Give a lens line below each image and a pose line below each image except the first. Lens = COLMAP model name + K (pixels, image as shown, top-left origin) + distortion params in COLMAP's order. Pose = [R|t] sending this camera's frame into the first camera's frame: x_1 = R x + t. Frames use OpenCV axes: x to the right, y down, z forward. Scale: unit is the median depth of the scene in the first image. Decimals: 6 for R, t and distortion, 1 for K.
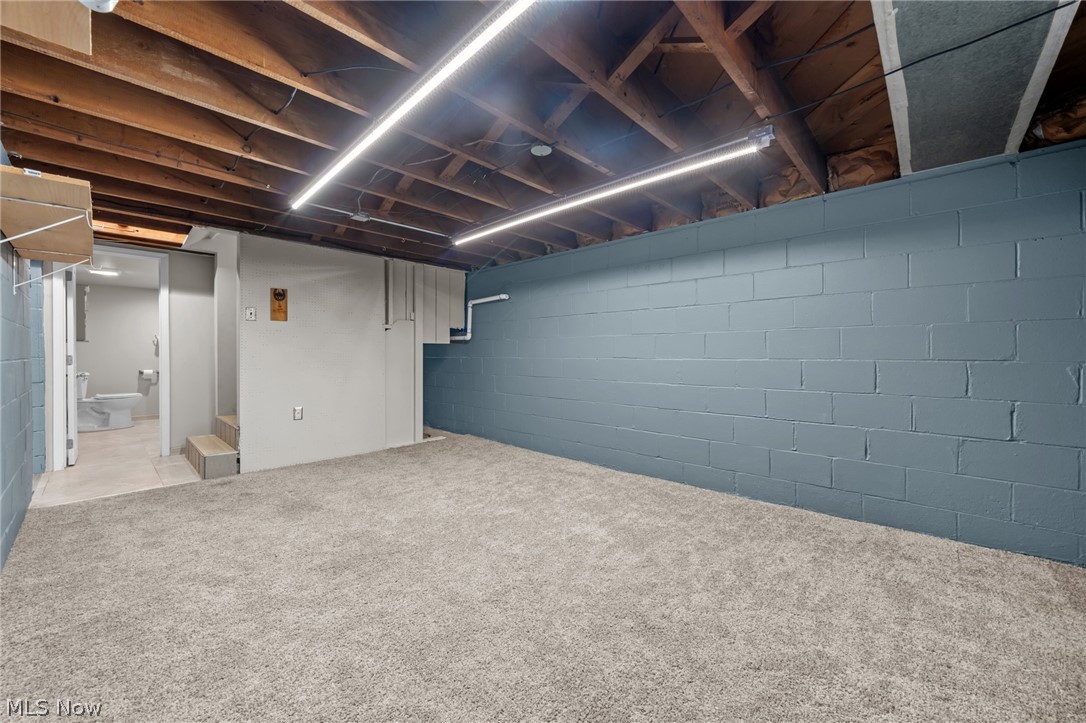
lens RADIAL K [[417.7, 0, 542.6], [0, 417.7, 356.2], [0, 0, 1]] dist [-0.003354, -0.000139]
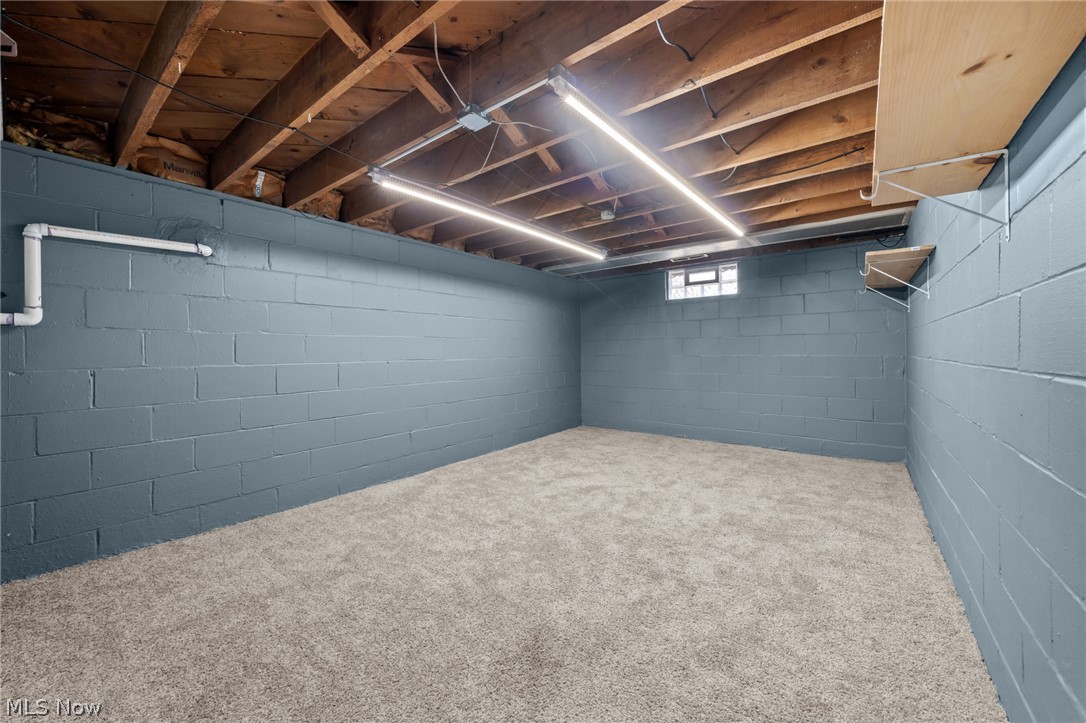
lens RADIAL K [[417.7, 0, 541.3], [0, 417.7, 357.2], [0, 0, 1]] dist [-0.003354, -0.000139]
pose [[-0.097392, -0.010707, 0.995189, -0.624391], [0.016911, 0.999780, 0.012411, -0.007278], [-0.995102, 0.018039, -0.097189, 0.604190]]
